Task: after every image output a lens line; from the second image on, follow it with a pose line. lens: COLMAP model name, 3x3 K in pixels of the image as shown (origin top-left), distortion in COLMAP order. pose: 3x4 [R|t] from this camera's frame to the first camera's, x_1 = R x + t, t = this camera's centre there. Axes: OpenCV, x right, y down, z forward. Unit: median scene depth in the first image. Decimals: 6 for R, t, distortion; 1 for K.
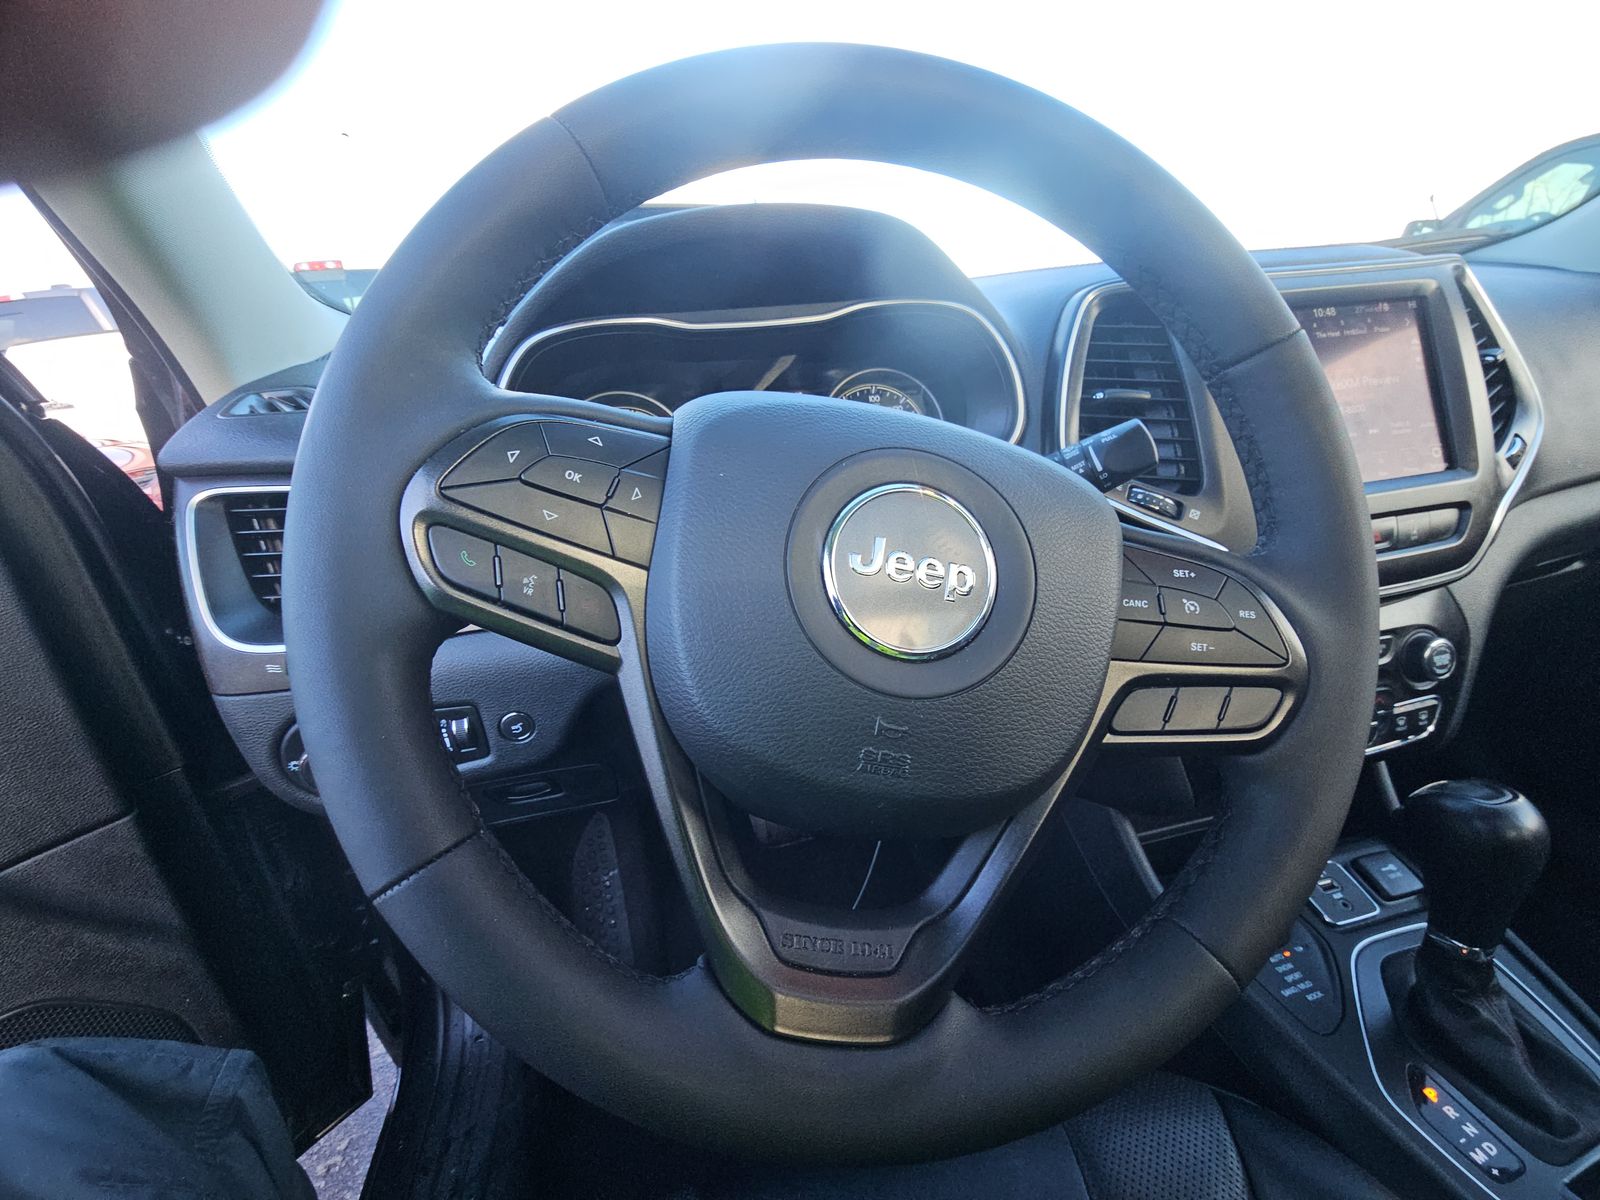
lens RADIAL K [[632.0, 0, 796.3], [0, 632.0, 594.2], [0, 0, 1]] dist [-0.011972, -0.003499]
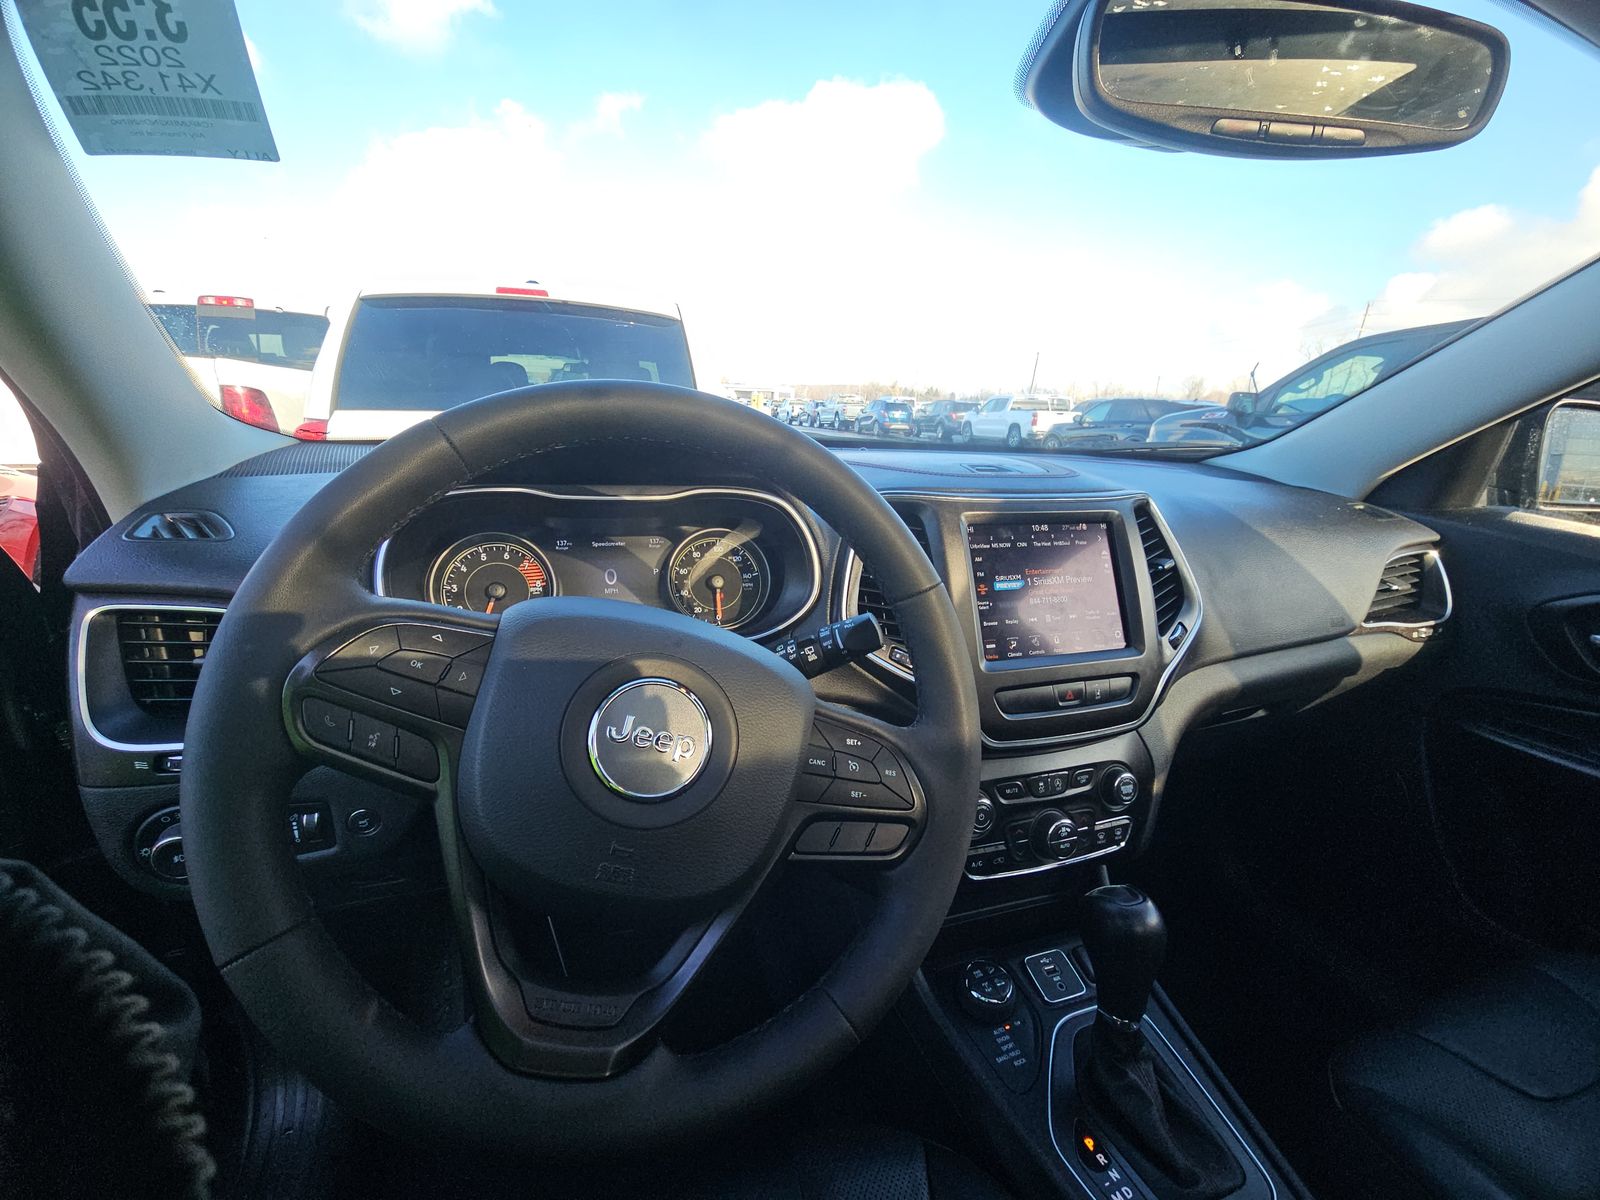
lens RADIAL K [[632.0, 0, 800.1], [0, 632.0, 596.2], [0, 0, 1]] dist [-0.011972, -0.003499]
pose [[0.987409, 0.077548, 0.137874, 0.151584], [-0.061601, 0.991292, -0.116389, -0.112330], [-0.145699, 0.106431, 0.983587, -0.281335]]
